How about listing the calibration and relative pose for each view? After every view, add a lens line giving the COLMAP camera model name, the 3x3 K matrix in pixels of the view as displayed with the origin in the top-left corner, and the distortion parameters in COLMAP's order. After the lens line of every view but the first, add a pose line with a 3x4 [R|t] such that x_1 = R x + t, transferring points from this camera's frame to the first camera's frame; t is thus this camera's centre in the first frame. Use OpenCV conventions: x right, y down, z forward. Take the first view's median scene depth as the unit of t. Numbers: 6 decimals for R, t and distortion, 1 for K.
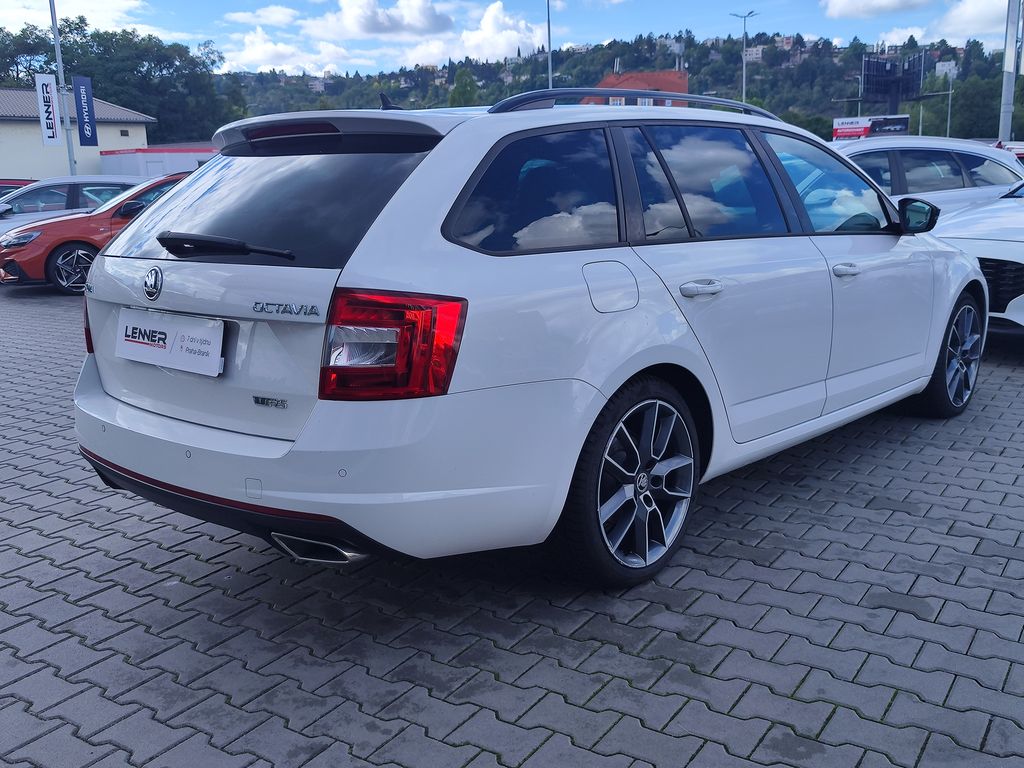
lens RADIAL K [[977.0, 0, 512.0], [0, 977.0, 384.0], [0, 0, 1]] dist [0.035154, -0.018712]
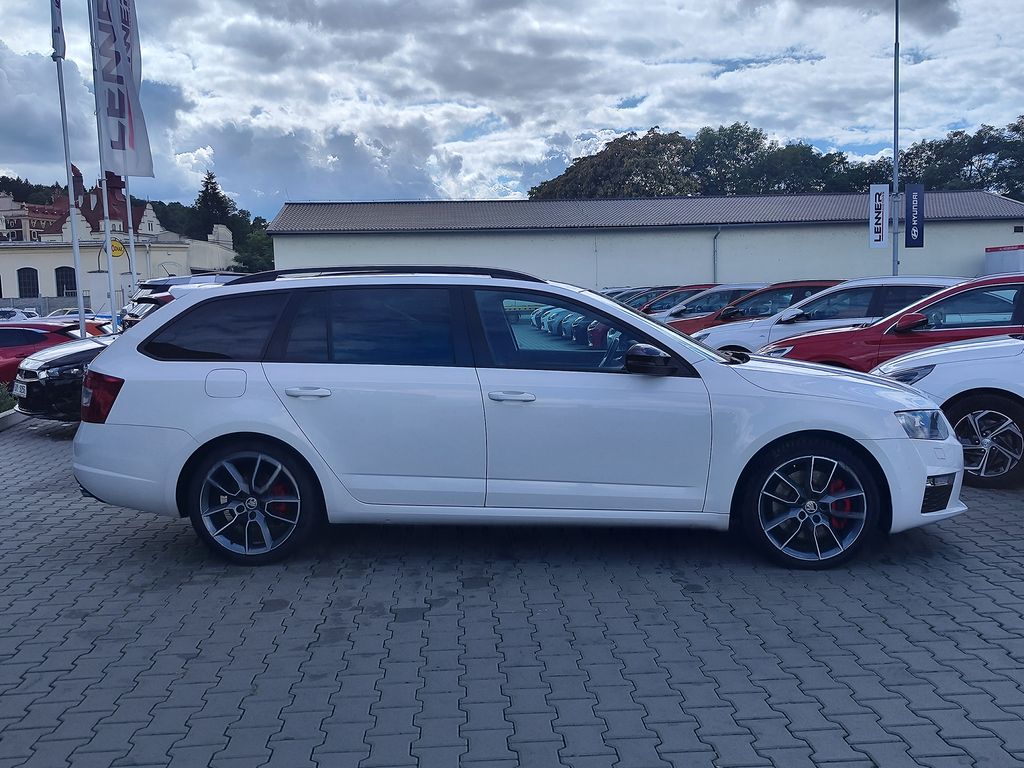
lens RADIAL K [[977.0, 0, 512.0], [0, 977.0, 384.0], [0, 0, 1]] dist [0.035154, -0.018712]
pose [[0.634655, 0.096327, -0.766768, 0.126971], [-0.166408, 0.985959, -0.013873, -0.011390], [0.754666, 0.136401, 0.641774, 0.018150]]
